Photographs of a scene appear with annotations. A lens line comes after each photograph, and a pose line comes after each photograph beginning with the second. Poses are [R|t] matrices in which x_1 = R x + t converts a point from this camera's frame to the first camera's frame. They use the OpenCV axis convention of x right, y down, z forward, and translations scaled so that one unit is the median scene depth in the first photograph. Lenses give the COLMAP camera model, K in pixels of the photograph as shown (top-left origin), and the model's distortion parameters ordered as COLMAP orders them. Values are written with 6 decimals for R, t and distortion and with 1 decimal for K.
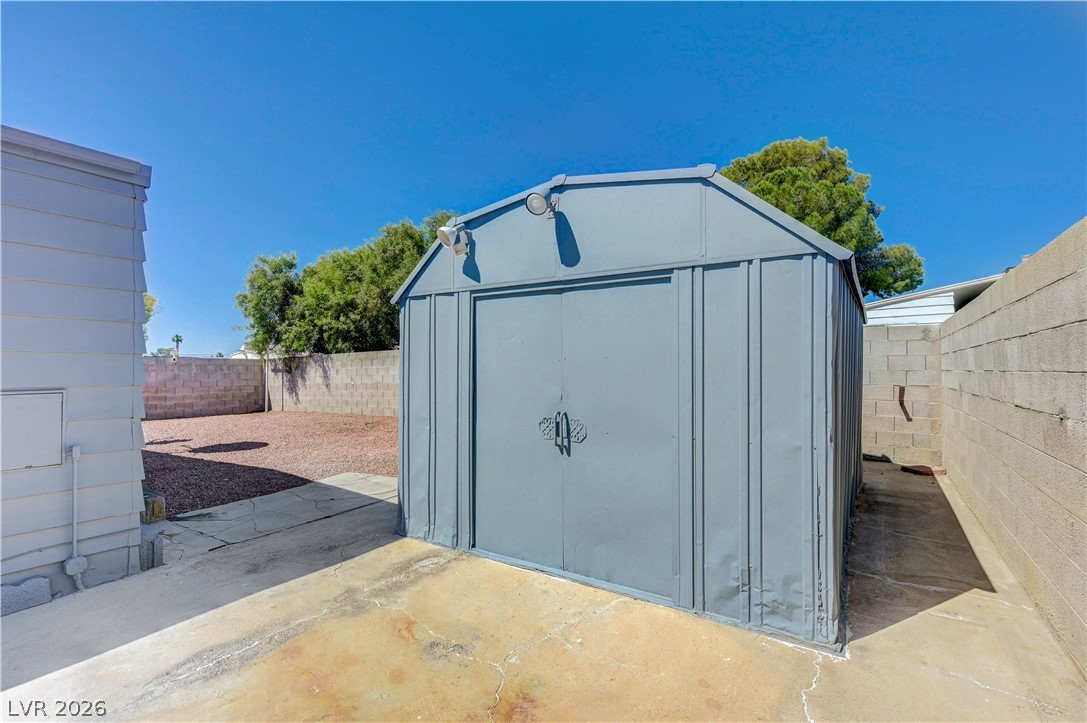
lens RADIAL K [[503.6, 0, 542.7], [0, 503.6, 353.0], [0, 0, 1]] dist [-0.001327, -0.000021]
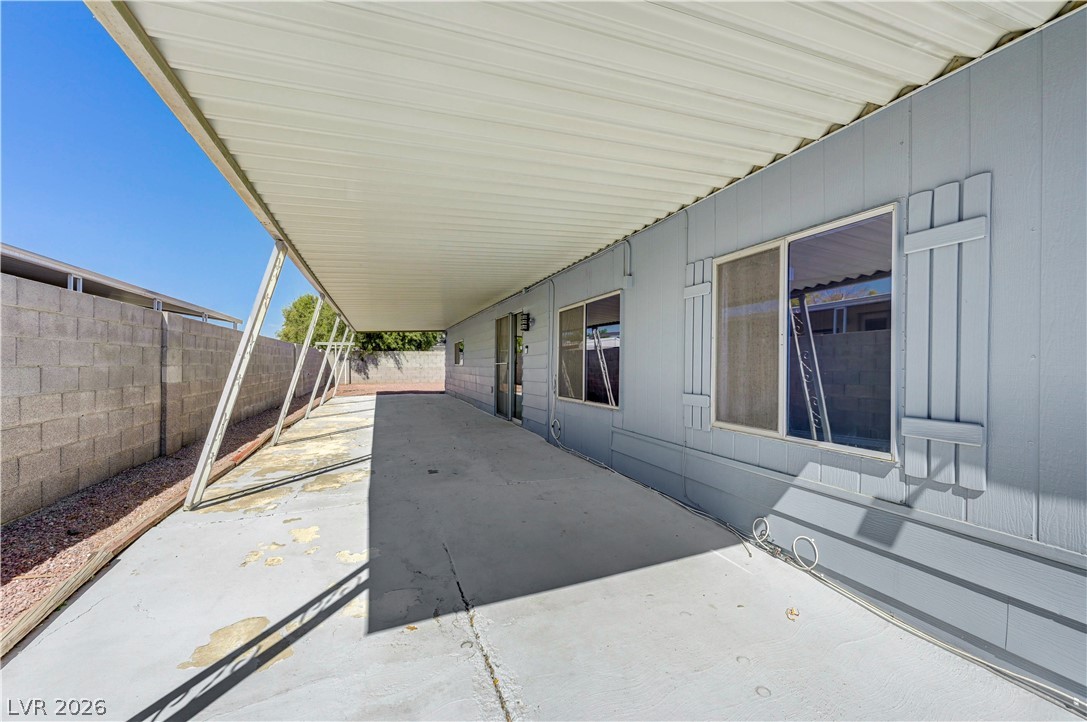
lens RADIAL K [[428.8, 0, 550.1], [0, 428.8, 366.4], [0, 0, 1]] dist [0.000284, 0.000071]
pose [[0.539373, 0.013056, 0.841965, -1.384774], [-0.048146, 0.998722, 0.015356, 0.005957], [-0.840689, -0.048820, 0.539313, -0.313813]]
